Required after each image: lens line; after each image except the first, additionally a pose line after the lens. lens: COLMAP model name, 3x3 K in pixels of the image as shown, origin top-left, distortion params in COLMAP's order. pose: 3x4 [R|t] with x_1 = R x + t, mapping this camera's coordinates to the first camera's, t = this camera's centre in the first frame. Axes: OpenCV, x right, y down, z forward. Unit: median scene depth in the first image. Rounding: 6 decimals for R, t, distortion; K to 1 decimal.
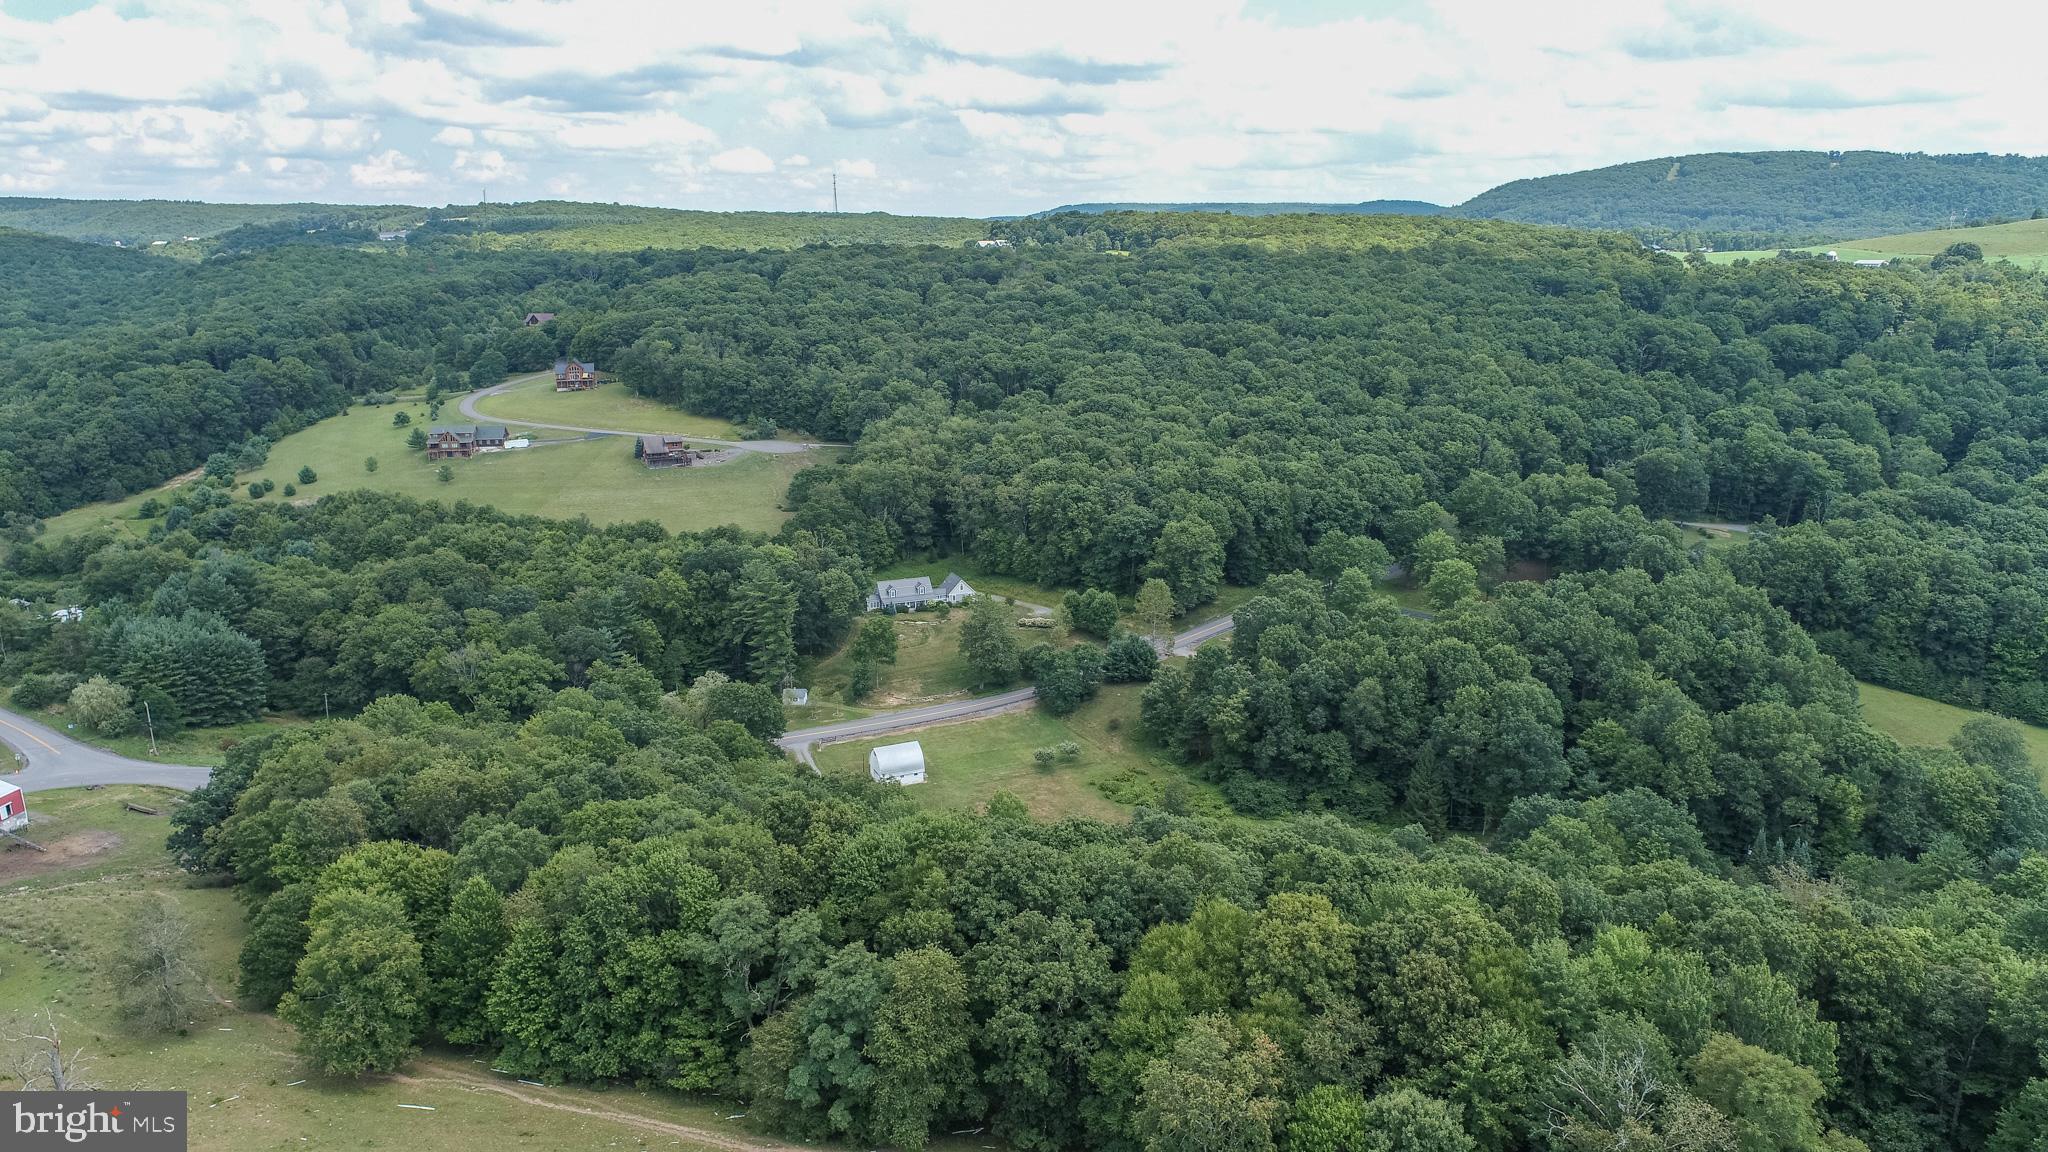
lens RADIAL K [[1385.8, 0, 1018.7], [0, 1385.8, 581.7], [0, 0, 1]] dist [-0.016242, 0.013498]
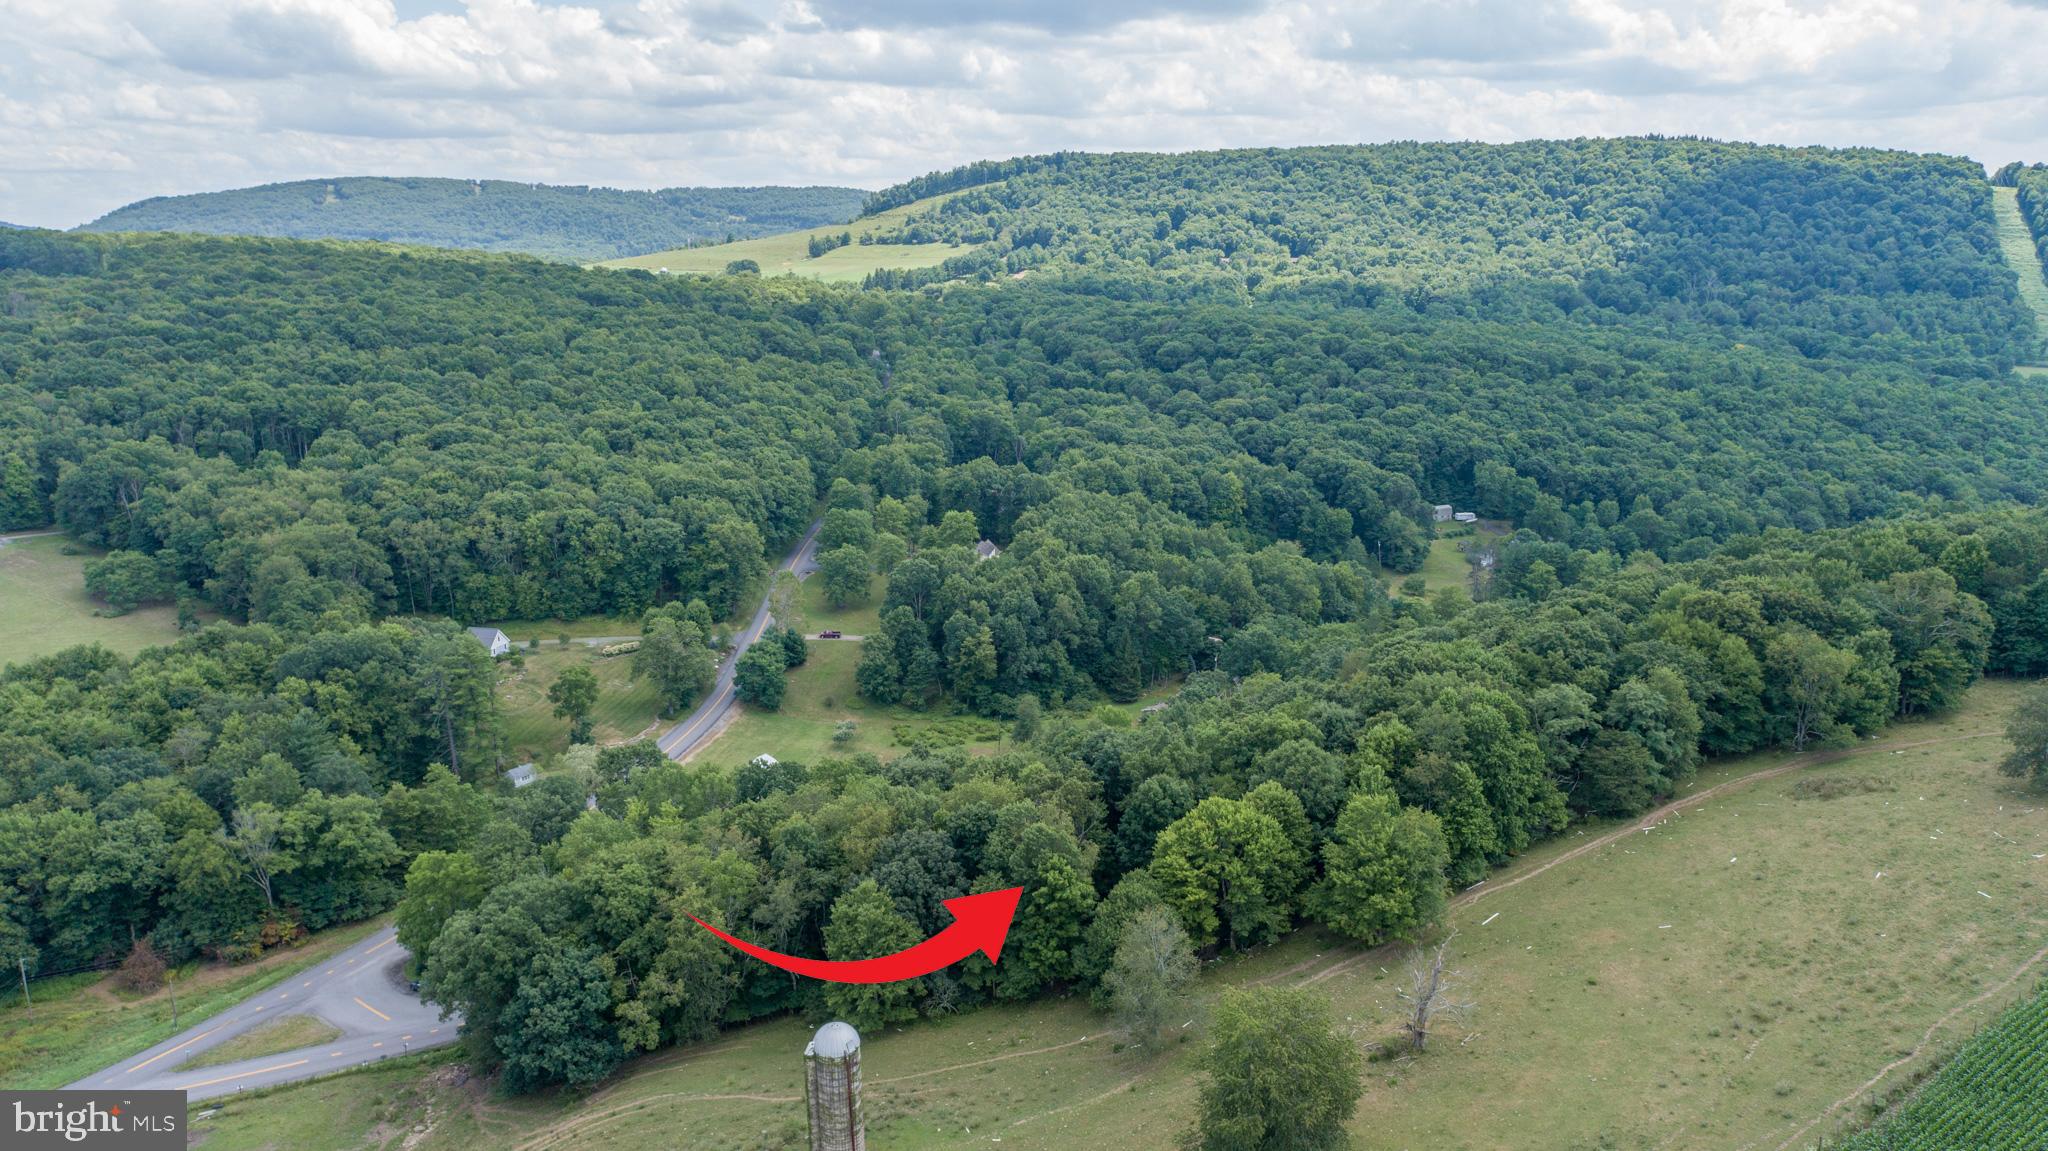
lens RADIAL K [[1385.8, 0, 1023.9], [0, 1385.8, 579.6], [0, 0, 1]] dist [-0.016242, 0.013498]
pose [[0.586303, -0.186920, 0.788232, -0.516011], [0.200057, 0.976287, 0.082709, -0.037515], [-0.785001, 0.109199, 0.609794, 0.164423]]
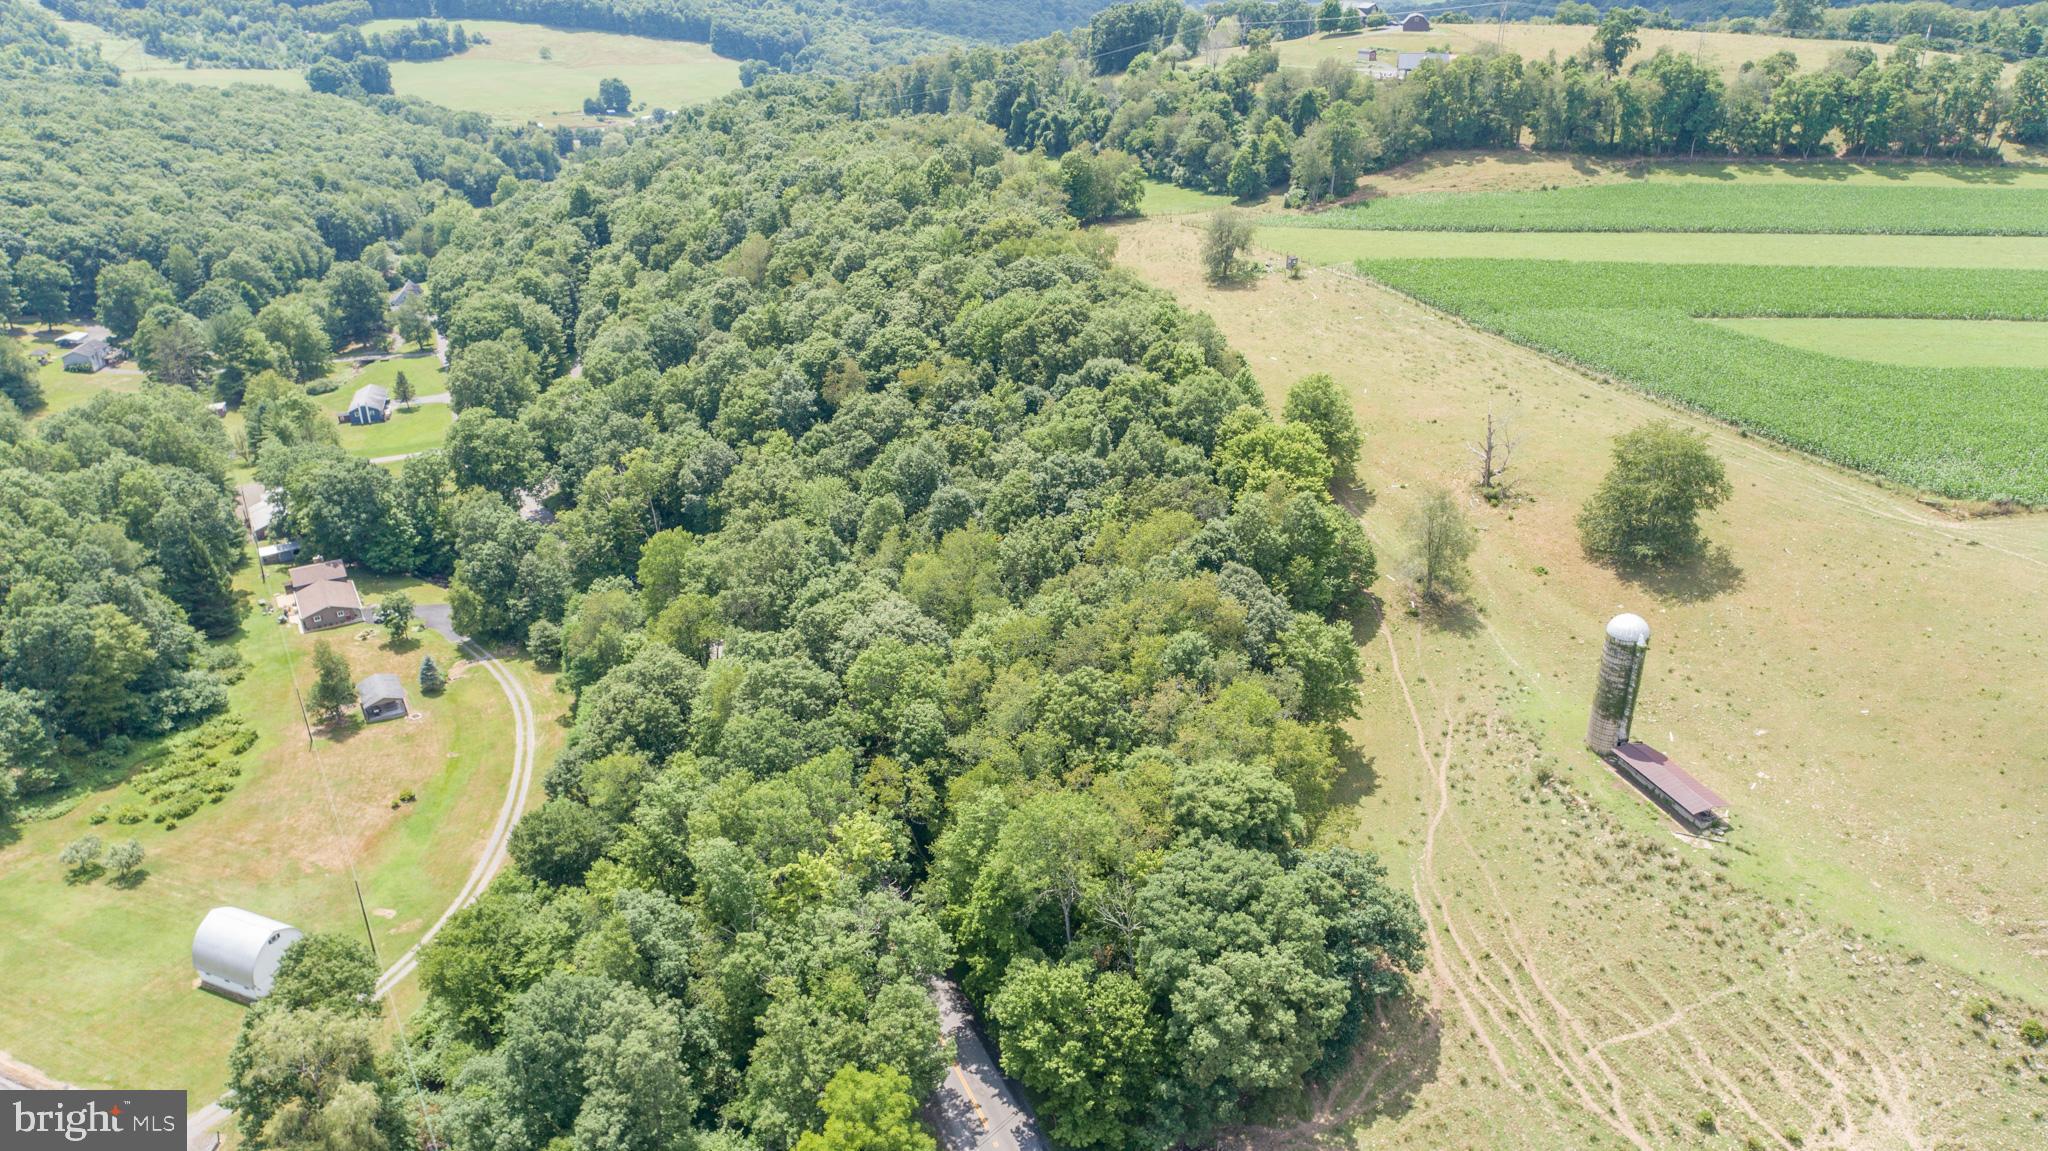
lens RADIAL K [[1385.8, 0, 1026.4], [0, 1385.8, 573.6], [0, 0, 1]] dist [-0.016242, 0.013498]
pose [[-0.696527, -0.290430, 0.656125, -0.431475], [0.189868, 0.807224, 0.558873, -0.165065], [-0.691954, 0.513847, -0.507110, 0.699169]]
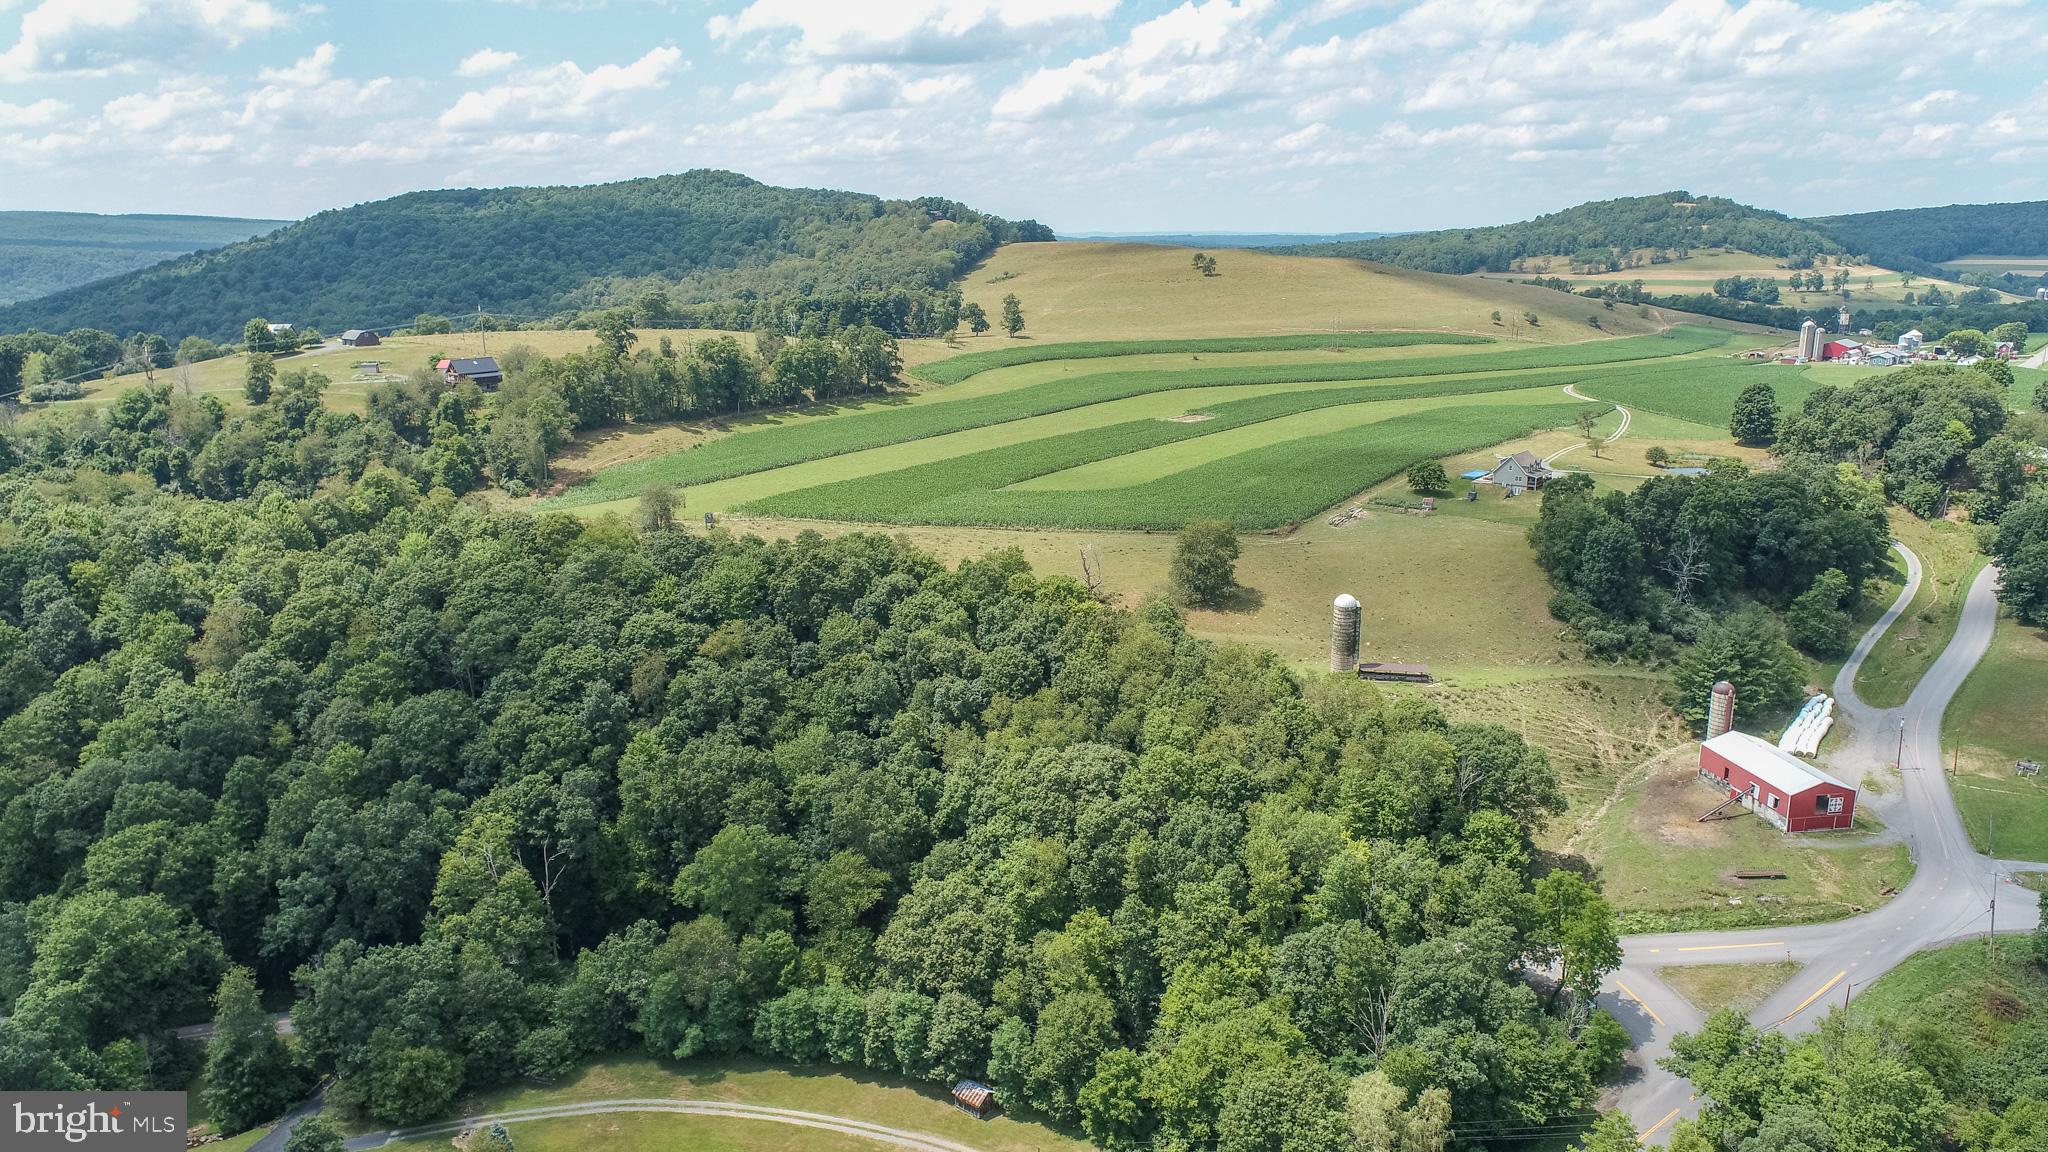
lens RADIAL K [[1385.8, 0, 1023.5], [0, 1385.8, 570.1], [0, 0, 1]] dist [-0.016242, 0.013498]
pose [[-0.960790, 0.085746, -0.263685, 0.022122], [-0.046015, 0.888488, 0.456587, -0.228498], [0.273431, 0.450818, -0.849705, 0.928375]]
